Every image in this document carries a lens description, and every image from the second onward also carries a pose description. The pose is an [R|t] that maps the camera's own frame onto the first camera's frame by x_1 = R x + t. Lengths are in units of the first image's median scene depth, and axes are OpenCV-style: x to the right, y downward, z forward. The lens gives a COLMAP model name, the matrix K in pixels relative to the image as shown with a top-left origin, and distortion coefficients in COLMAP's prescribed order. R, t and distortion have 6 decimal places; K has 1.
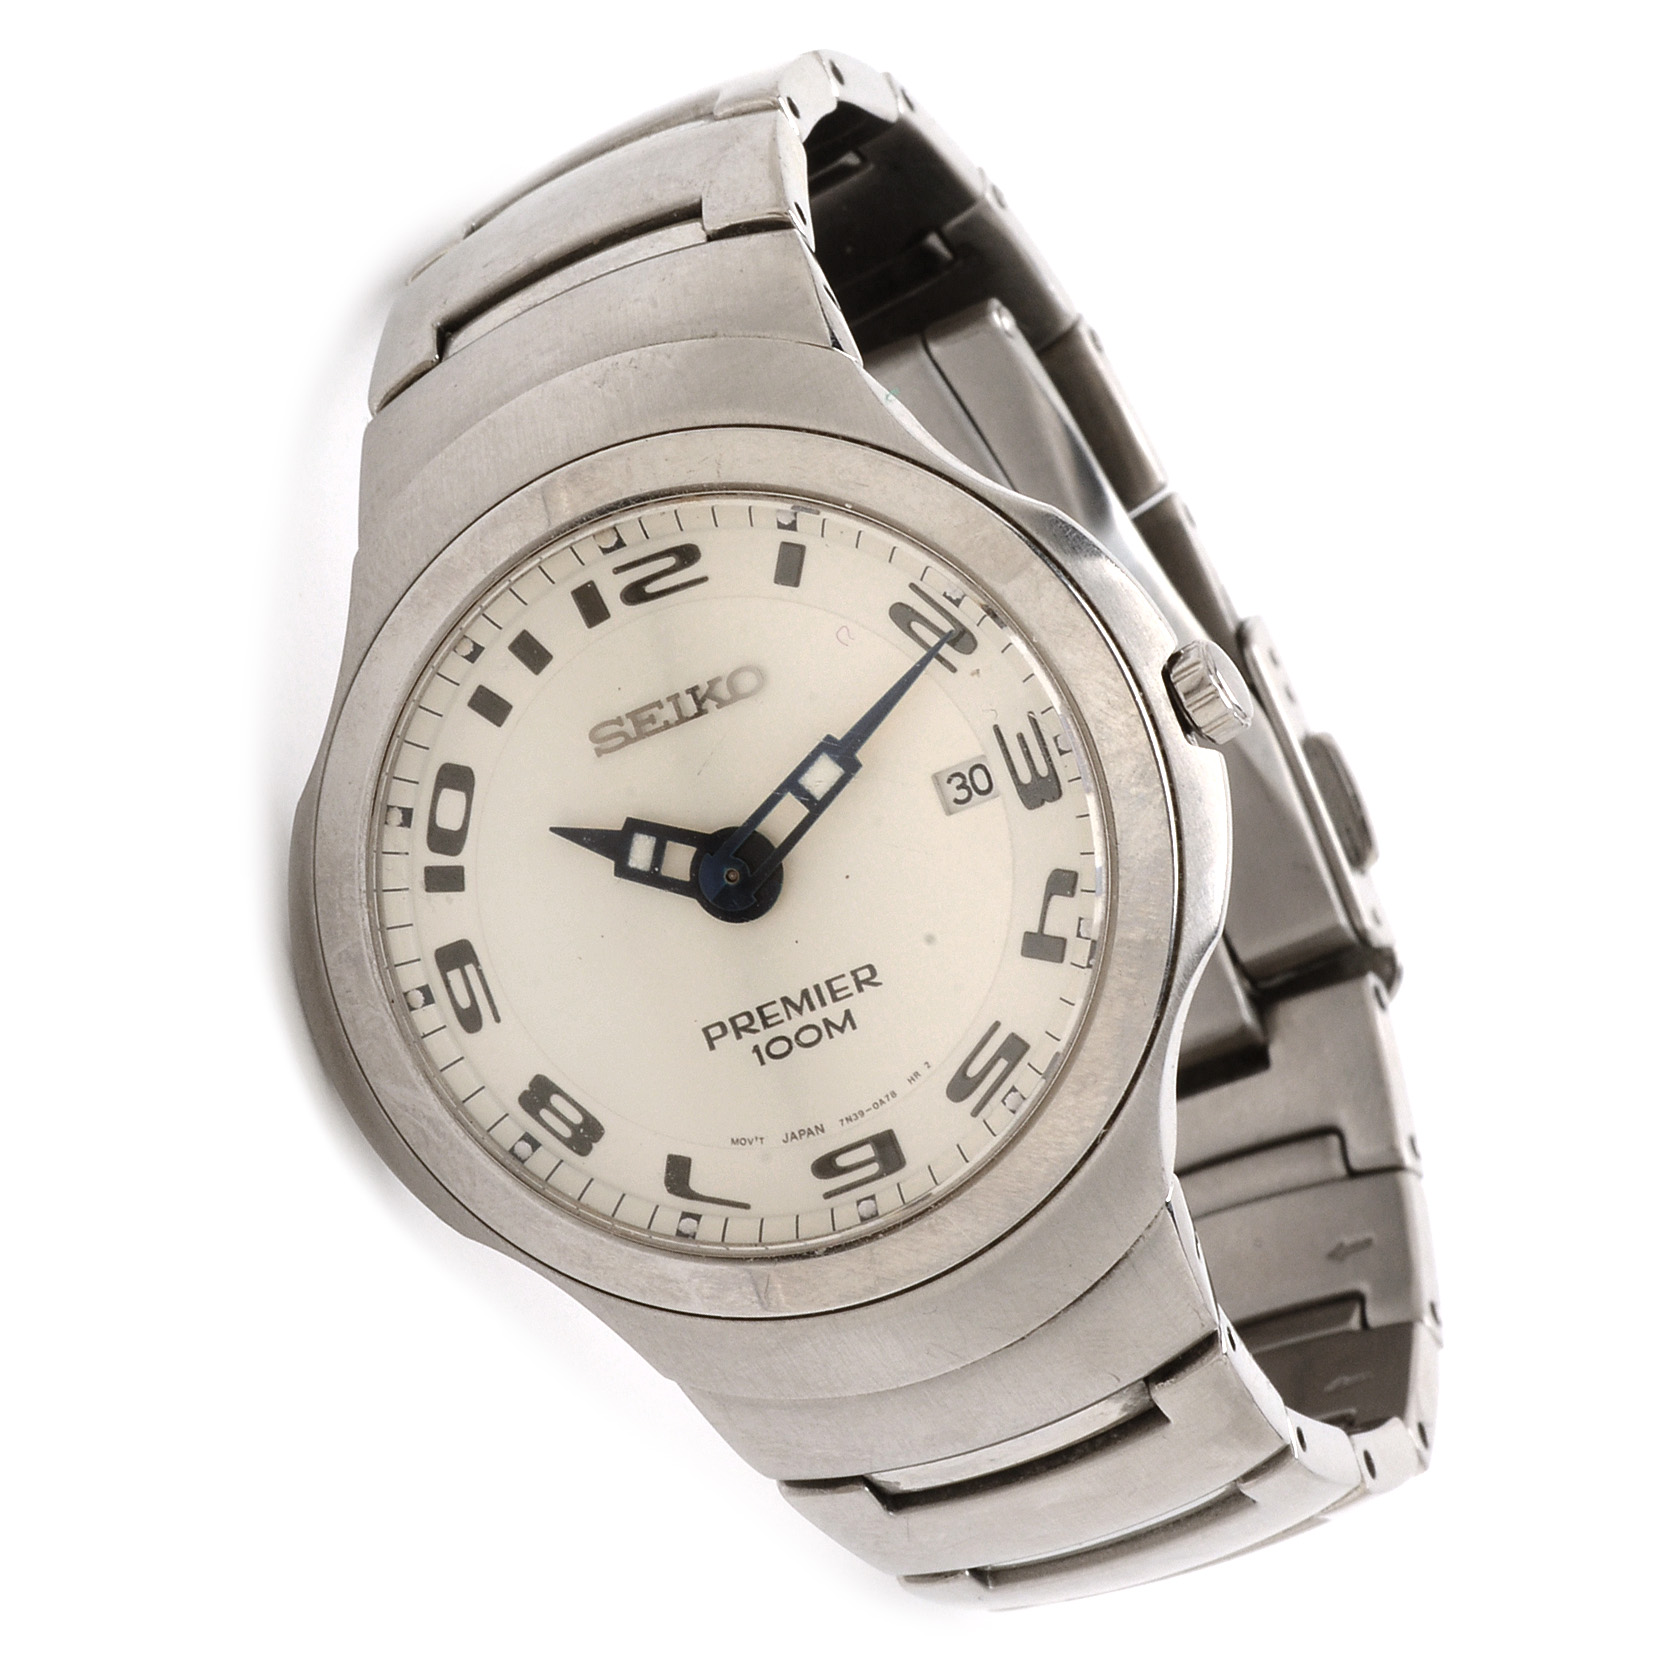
lens RADIAL K [[5713.2, 0, 827.5], [0, 5713.2, 828.2], [0, 0, 1]] dist [-0.051900, 0.000000]
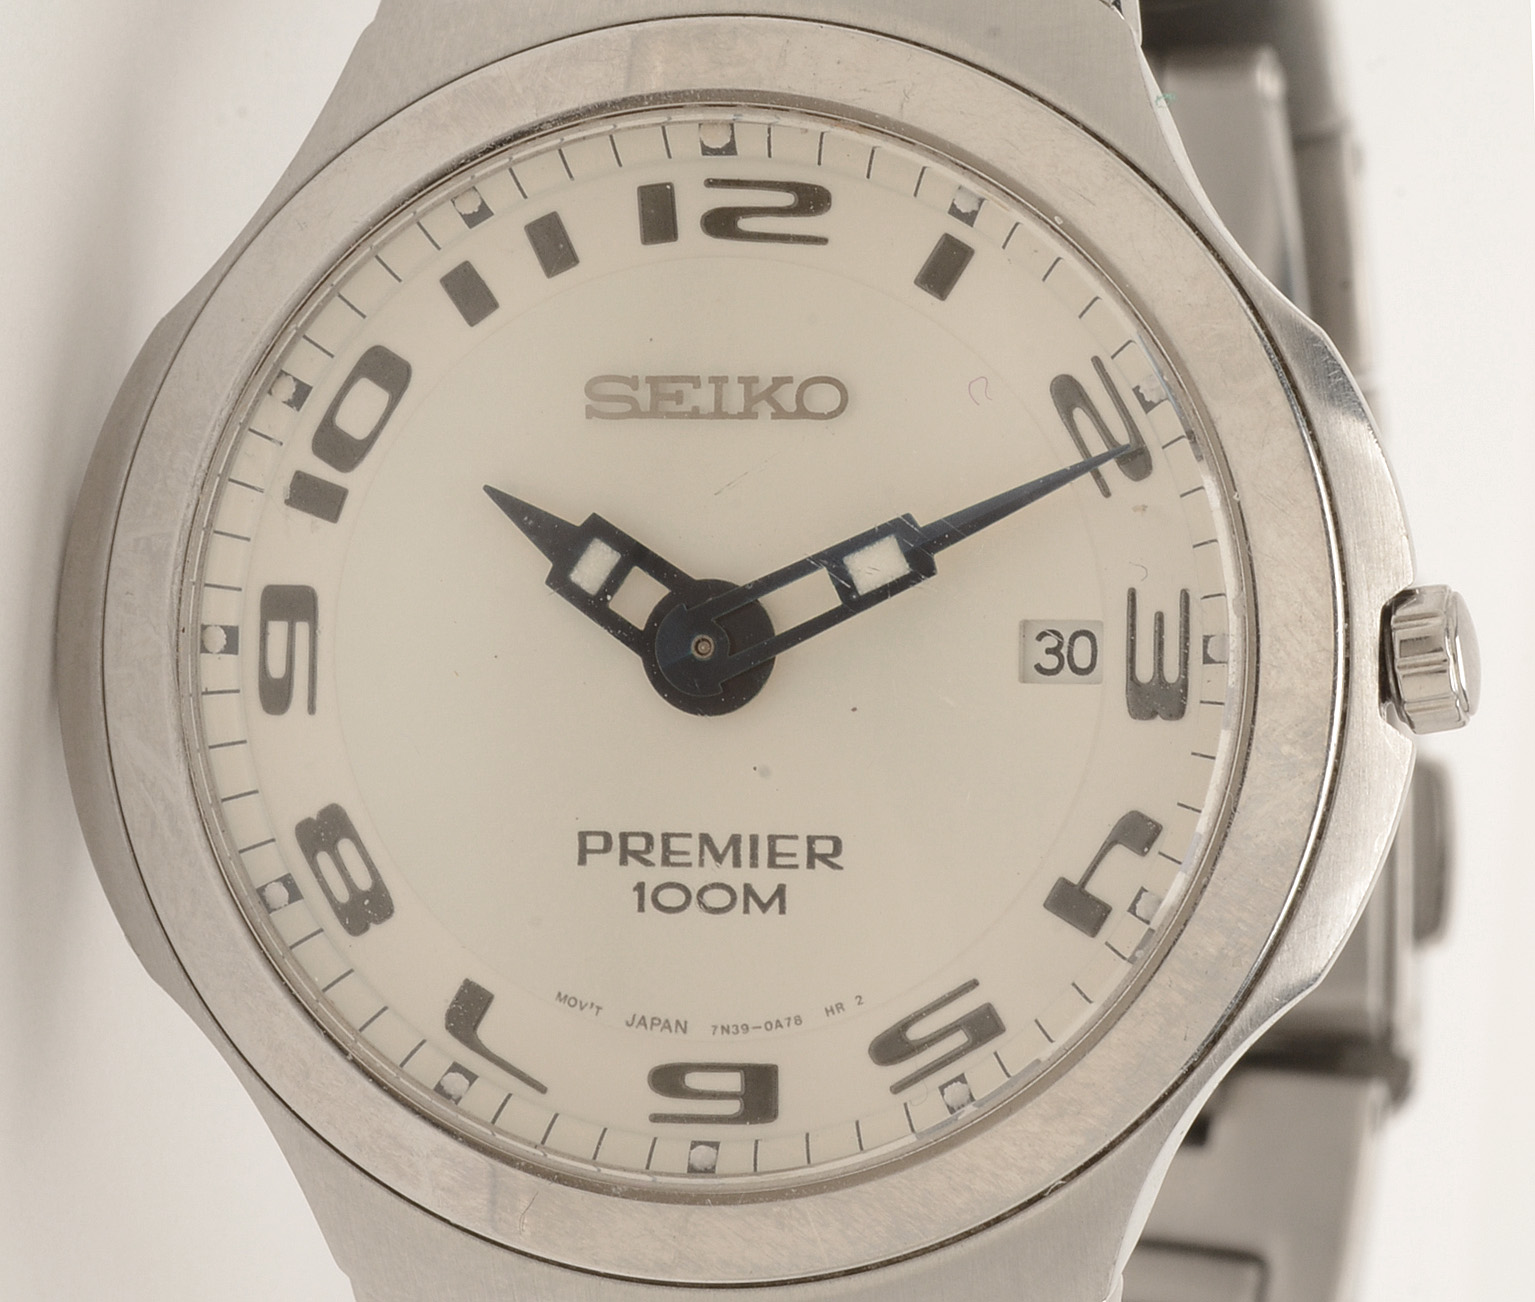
lens RADIAL K [[6603.2, 0, 768.4], [0, 6603.2, 652.0], [0, 0, 1]] dist [0.030457, 0.000000]
pose [[0.926583, 0.375263, 0.024925, -0.029109], [-0.375280, 0.926902, -0.004167, 0.009293], [-0.024667, -0.005493, 0.999681, 0.187736]]
